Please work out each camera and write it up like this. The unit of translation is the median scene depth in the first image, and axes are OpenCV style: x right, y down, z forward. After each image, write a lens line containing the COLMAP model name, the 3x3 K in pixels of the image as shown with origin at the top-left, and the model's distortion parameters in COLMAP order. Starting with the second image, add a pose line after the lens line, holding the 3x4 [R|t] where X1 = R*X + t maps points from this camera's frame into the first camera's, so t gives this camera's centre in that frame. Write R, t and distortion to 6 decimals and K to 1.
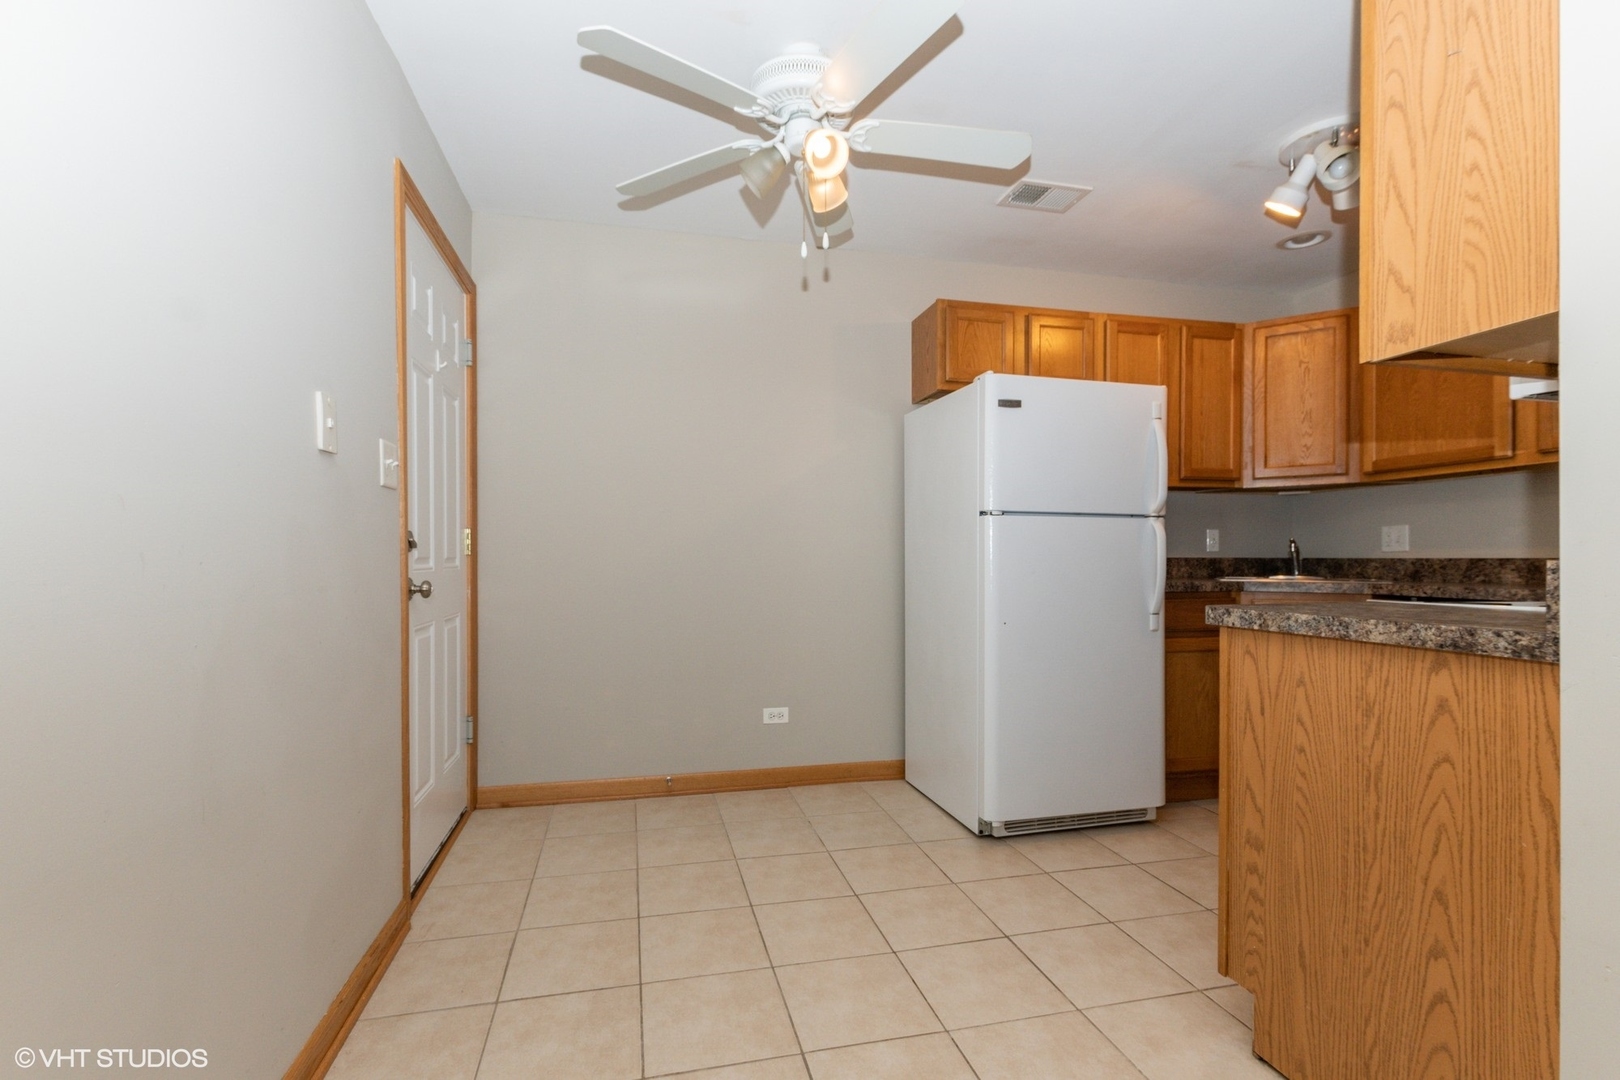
lens RADIAL K [[730.8, 0, 801.8], [0, 730.8, 566.4], [0, 0, 1]] dist [-0.002528, -0.000426]
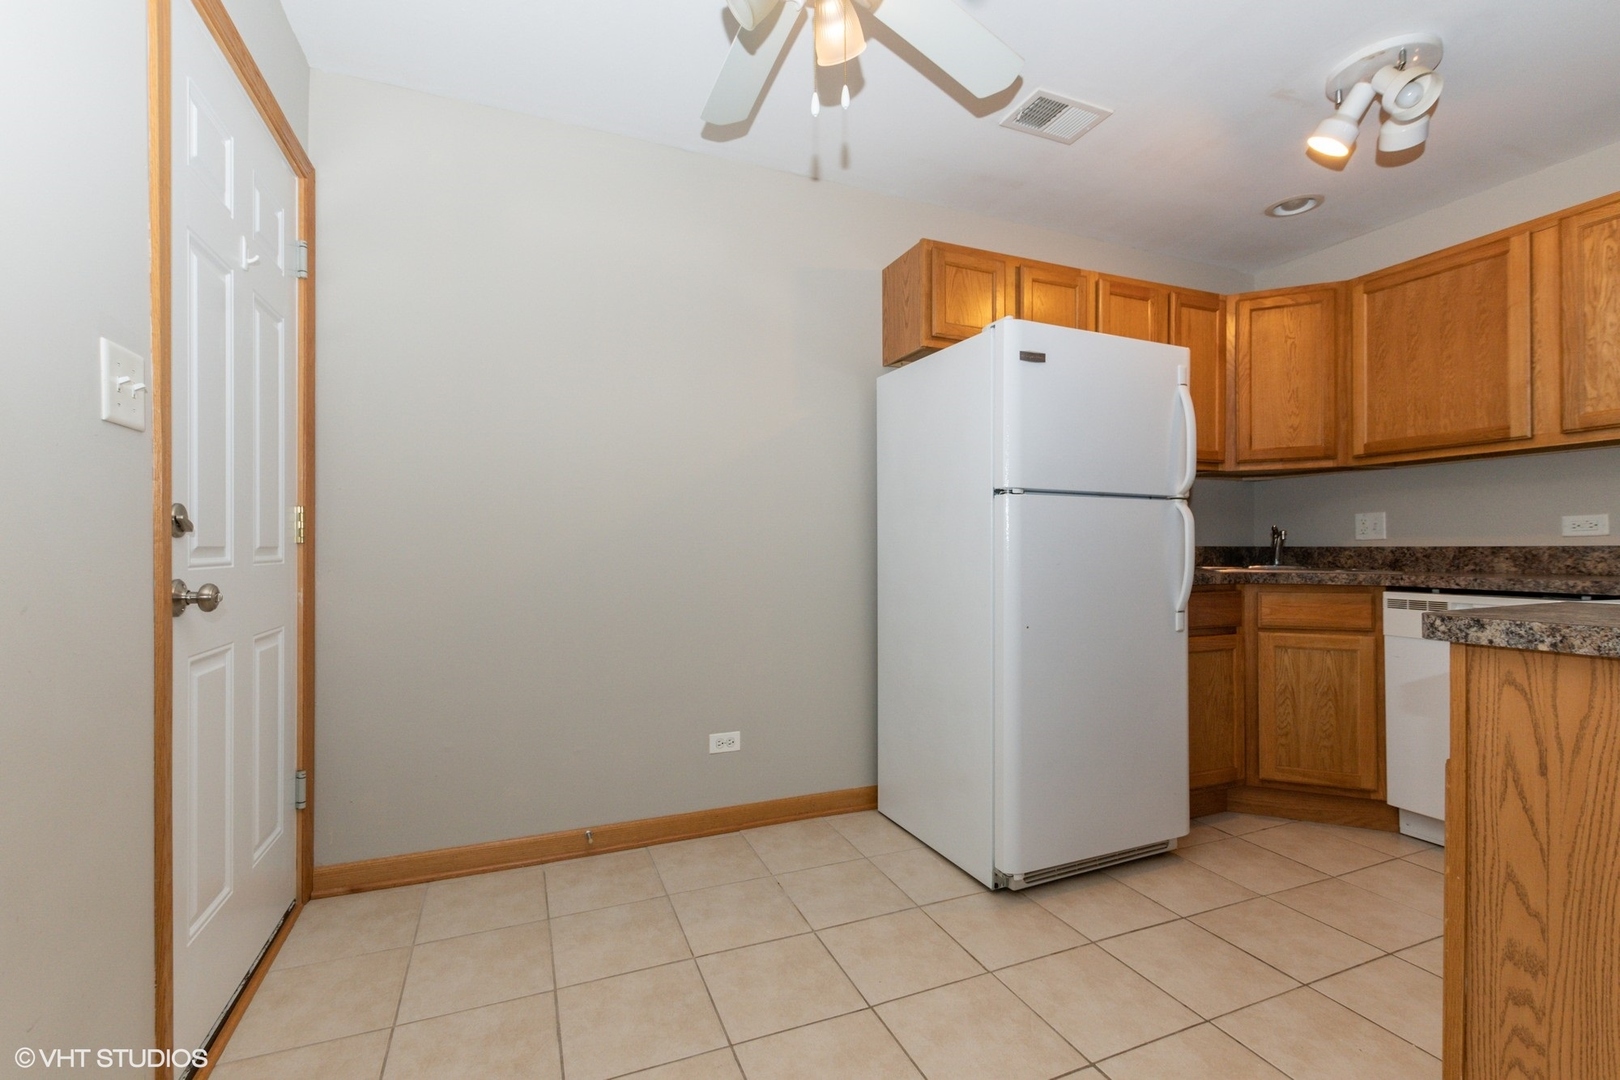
lens RADIAL K [[704.9, 0, 809.7], [0, 704.9, 546.3], [0, 0, 1]] dist [0.003862, -0.003469]
pose [[0.986435, -0.000994, 0.164148, -0.082572], [0.003222, 0.999906, -0.013309, -0.002172], [-0.164120, 0.013657, 0.986346, 0.248434]]
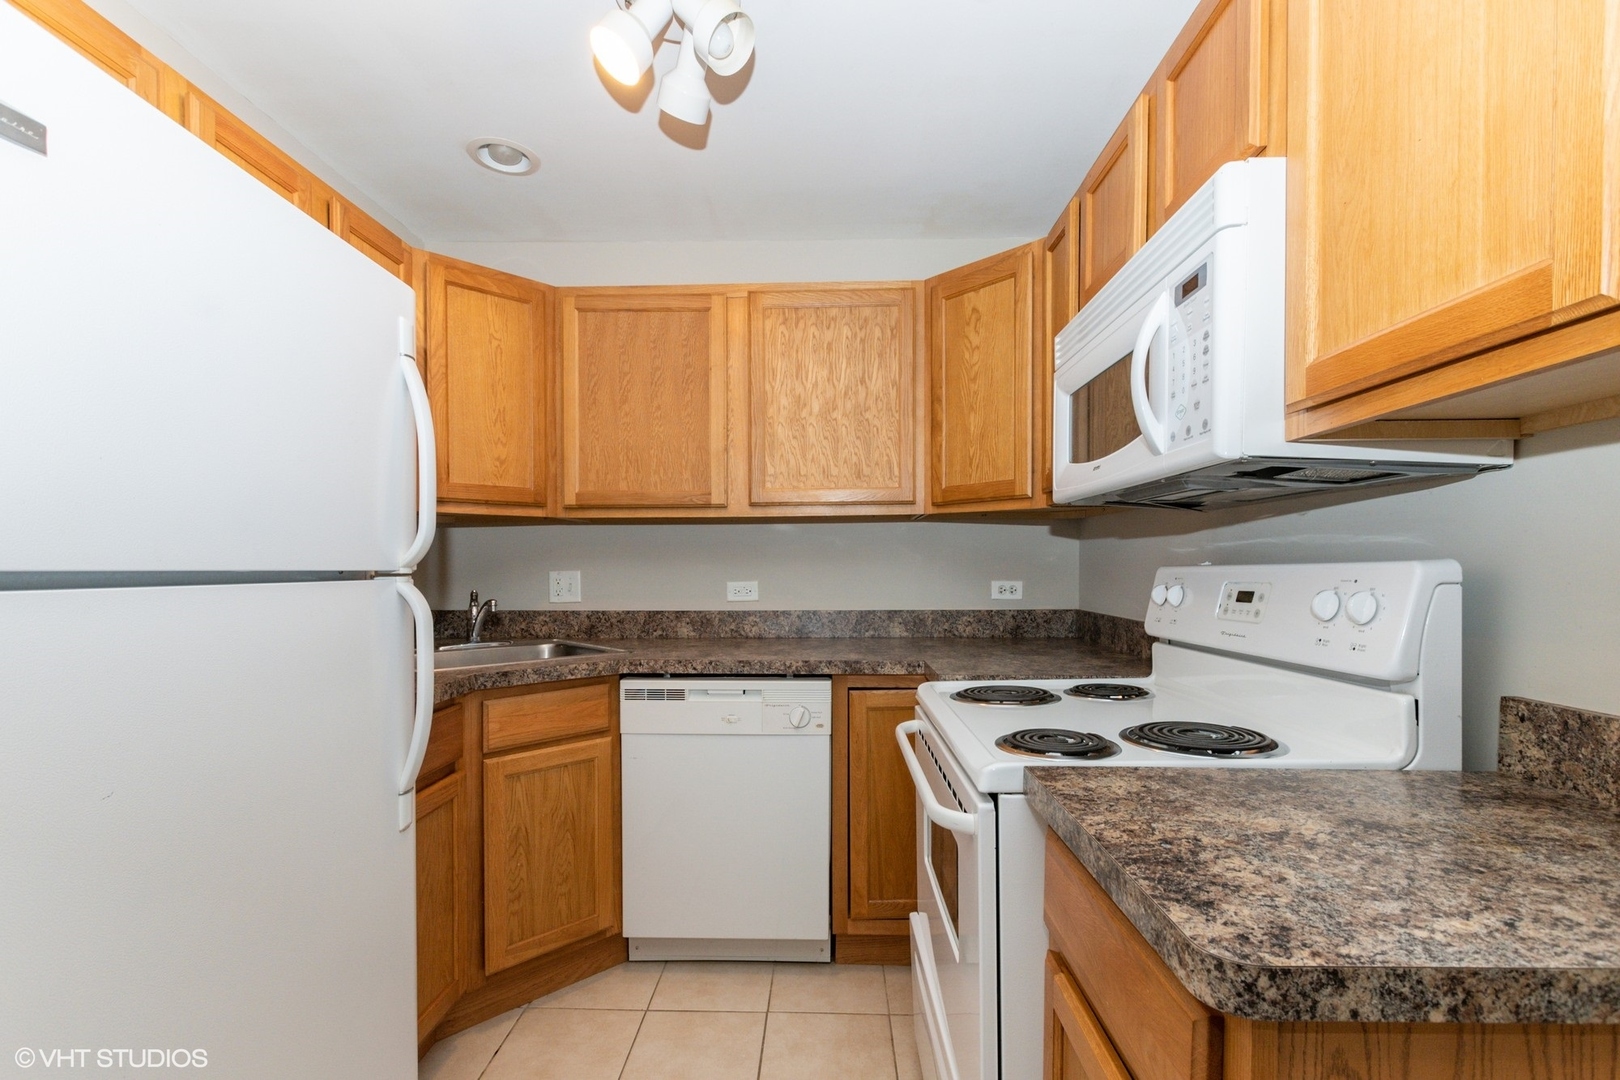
lens RADIAL K [[717.1, 0, 806.1], [0, 717.1, 578.3], [0, 0, 1]] dist [0.009829, -0.004614]
pose [[0.258124, -0.017268, 0.965957, 0.118742], [0.010204, 0.999833, 0.015147, -0.069553], [-0.966058, 0.005947, 0.258257, 0.637849]]
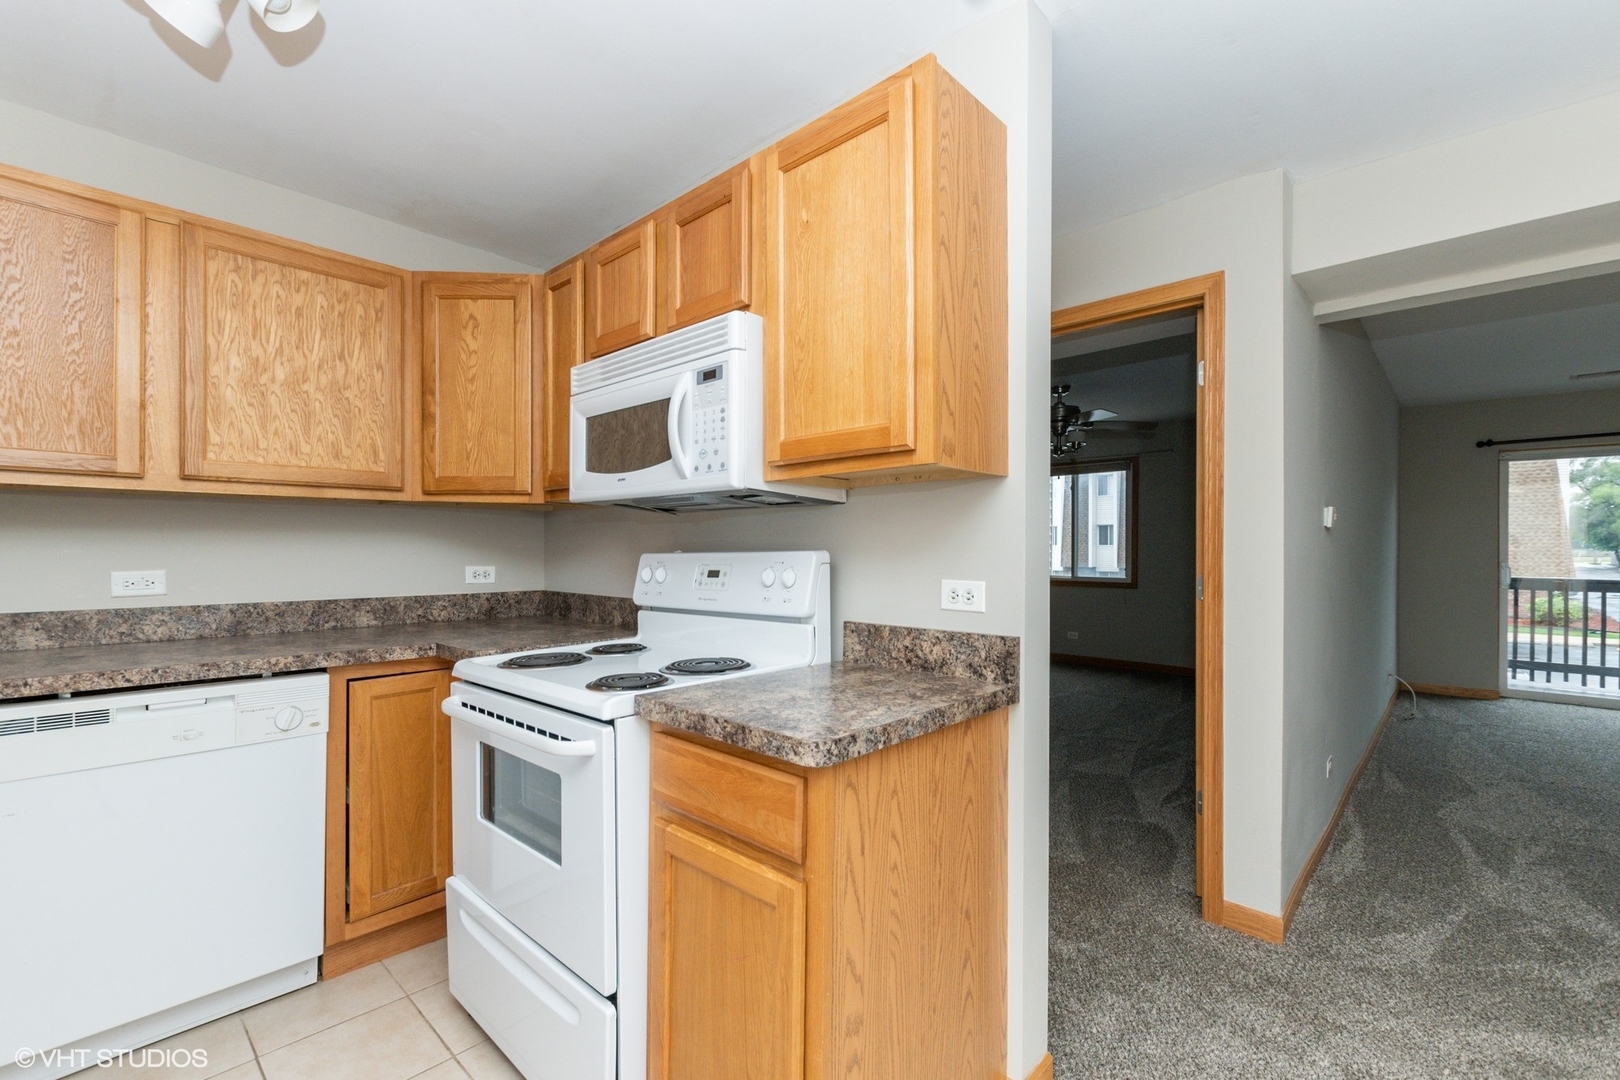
lens RADIAL K [[704.9, 0, 809.7], [0, 704.9, 546.3], [0, 0, 1]] dist [0.003862, -0.003469]
pose [[-0.556977, 0.004803, 0.830514, 0.009232], [0.004078, 0.999987, -0.003048, -0.072418], [-0.830518, 0.001689, -0.556989, 0.798370]]
